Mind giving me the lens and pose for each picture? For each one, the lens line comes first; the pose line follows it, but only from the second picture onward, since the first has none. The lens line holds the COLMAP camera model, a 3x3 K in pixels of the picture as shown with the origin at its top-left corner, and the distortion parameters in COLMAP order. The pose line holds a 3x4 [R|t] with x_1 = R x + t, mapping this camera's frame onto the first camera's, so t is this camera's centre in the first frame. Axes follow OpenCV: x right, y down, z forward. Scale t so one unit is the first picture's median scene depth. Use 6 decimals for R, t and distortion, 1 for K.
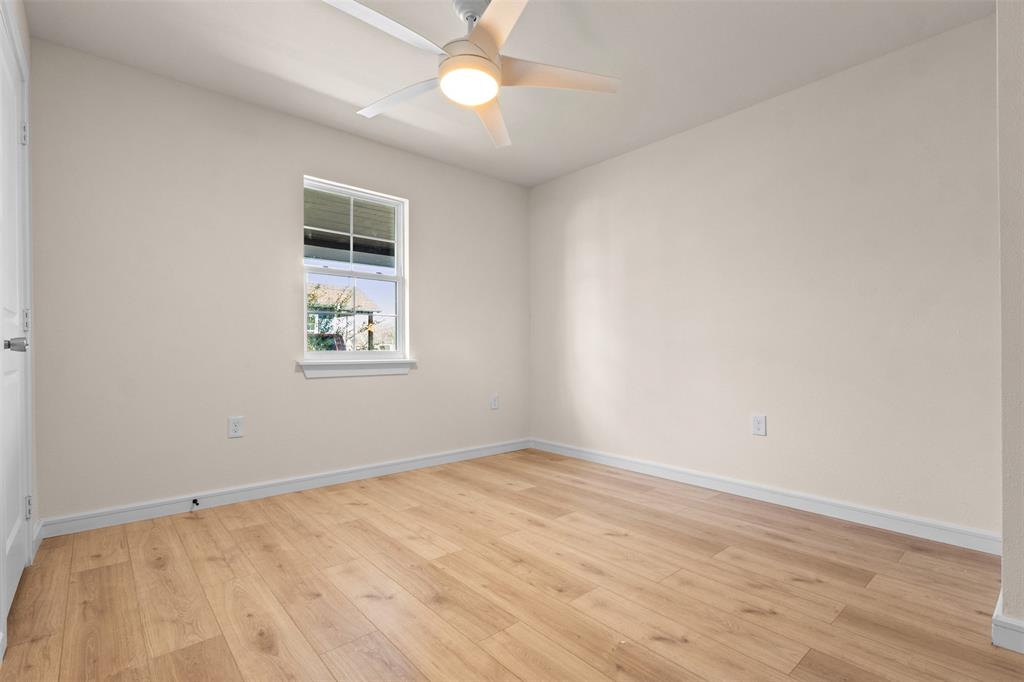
lens RADIAL K [[474.5, 0, 510.6], [0, 474.5, 348.2], [0, 0, 1]] dist [-0.002914, -0.000211]
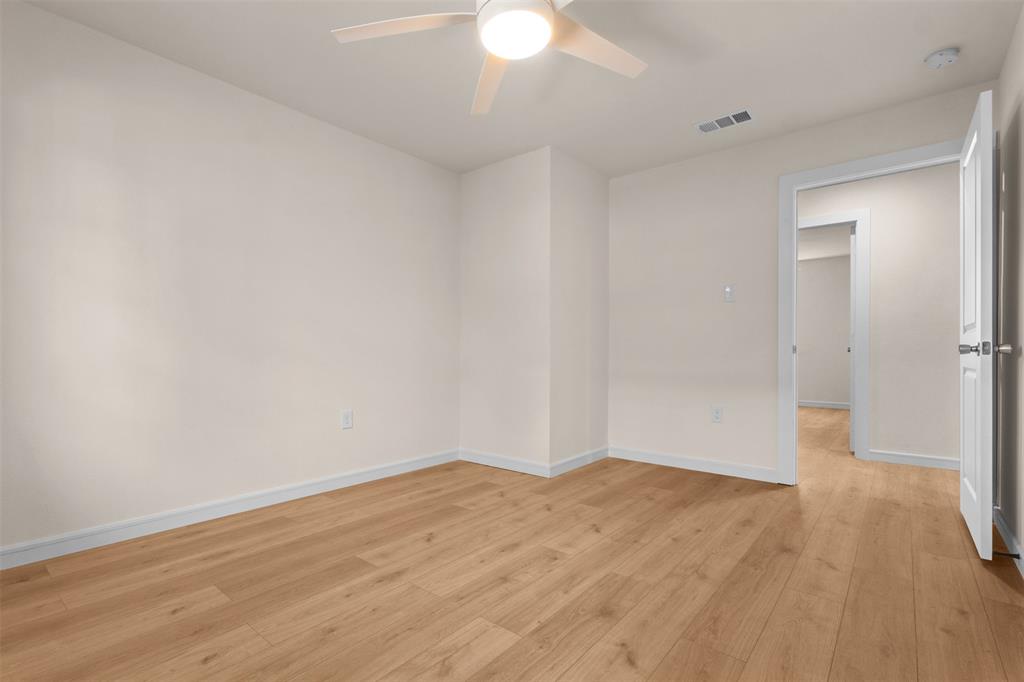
lens RADIAL K [[468.8, 0, 511.4], [0, 468.8, 351.9], [0, 0, 1]] dist [-0.003413, -0.000267]
pose [[-0.157443, -0.001959, 0.987526, -0.785793], [-0.001922, 0.999997, 0.001677, 0.001402], [-0.987526, -0.001634, -0.157446, 0.998469]]
